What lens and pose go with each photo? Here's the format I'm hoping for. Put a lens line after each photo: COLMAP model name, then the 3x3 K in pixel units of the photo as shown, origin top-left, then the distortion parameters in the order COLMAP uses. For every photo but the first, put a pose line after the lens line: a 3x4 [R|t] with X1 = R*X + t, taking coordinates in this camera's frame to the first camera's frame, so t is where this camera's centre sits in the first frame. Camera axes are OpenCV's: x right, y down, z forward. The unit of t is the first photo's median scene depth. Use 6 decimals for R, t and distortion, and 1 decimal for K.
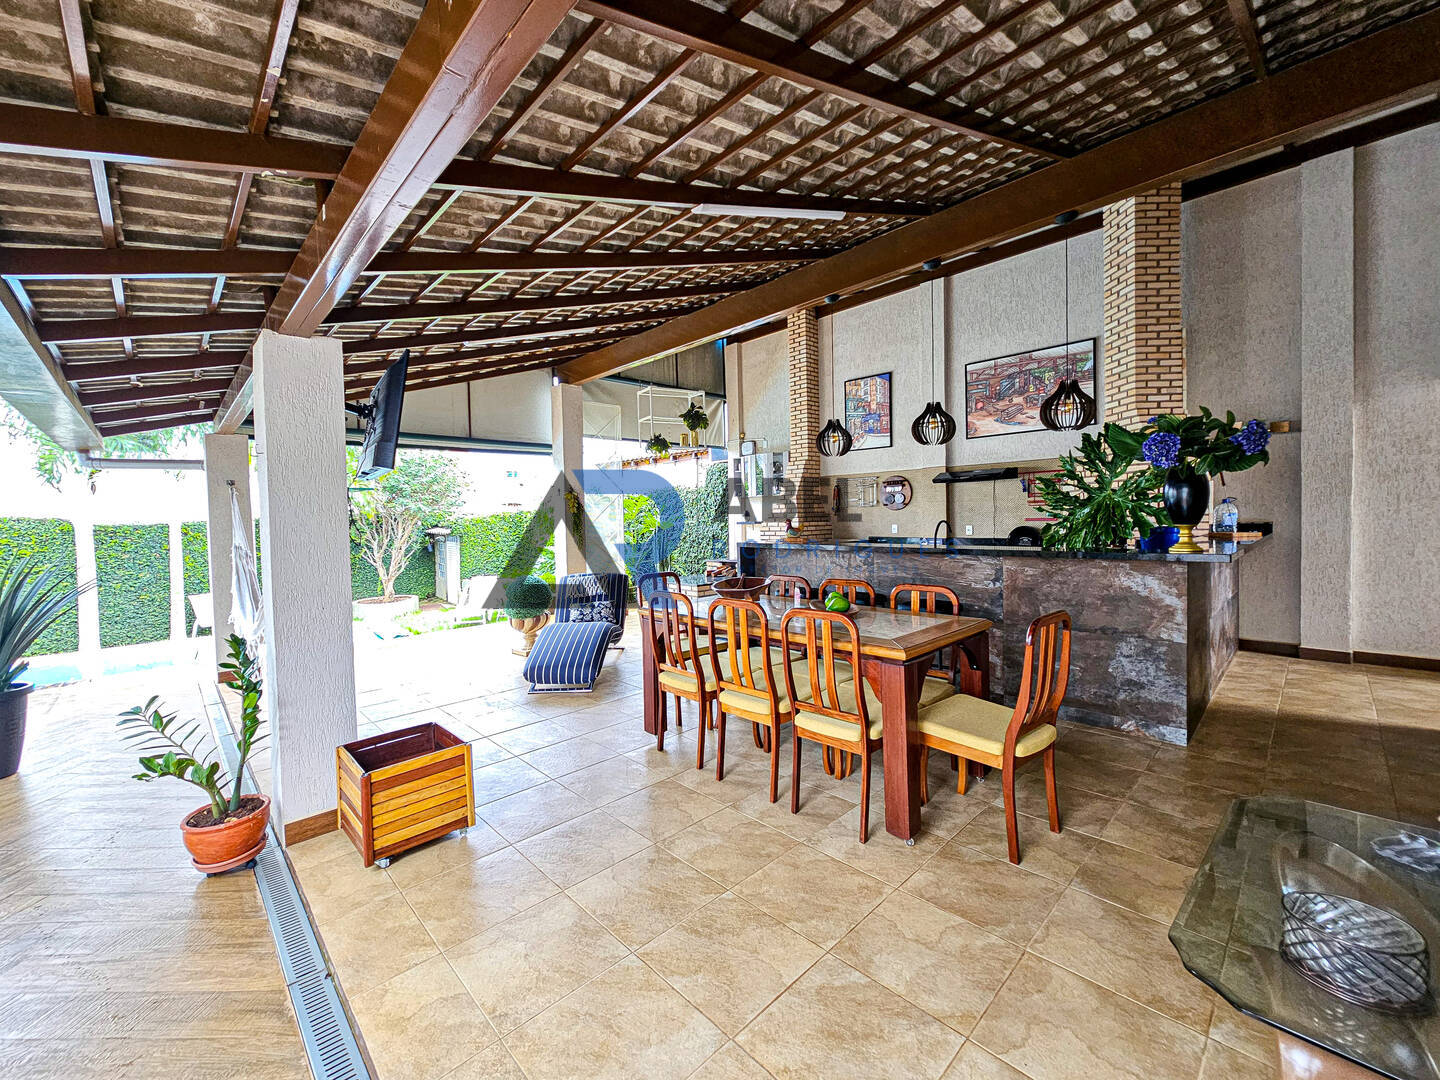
lens RADIAL K [[583.8, 0, 702.9], [0, 583.8, 528.9], [0, 0, 1]] dist [0.001724, 0.000261]
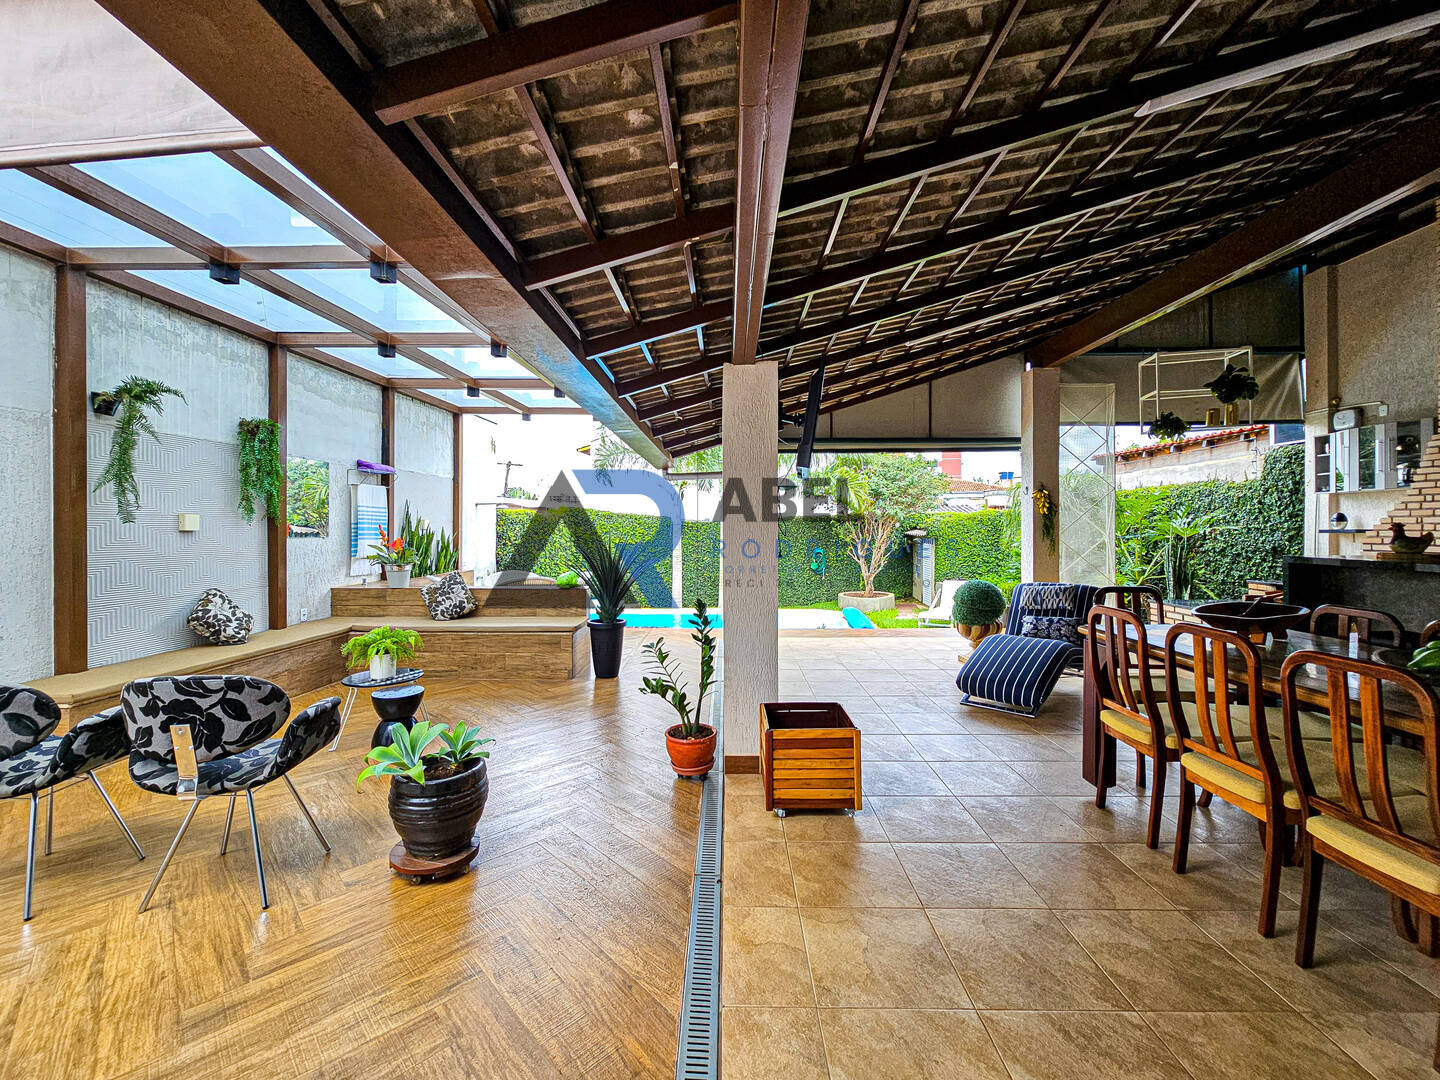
lens RADIAL K [[594.7, 0, 717.8], [0, 594.7, 526.0], [0, 0, 1]] dist [-0.001002, -0.000081]
pose [[0.715251, 0.018855, -0.698613, 0.122525], [-0.027517, 0.999621, -0.001193, 0.012381], [0.698325, 0.020077, 0.715499, 0.052918]]
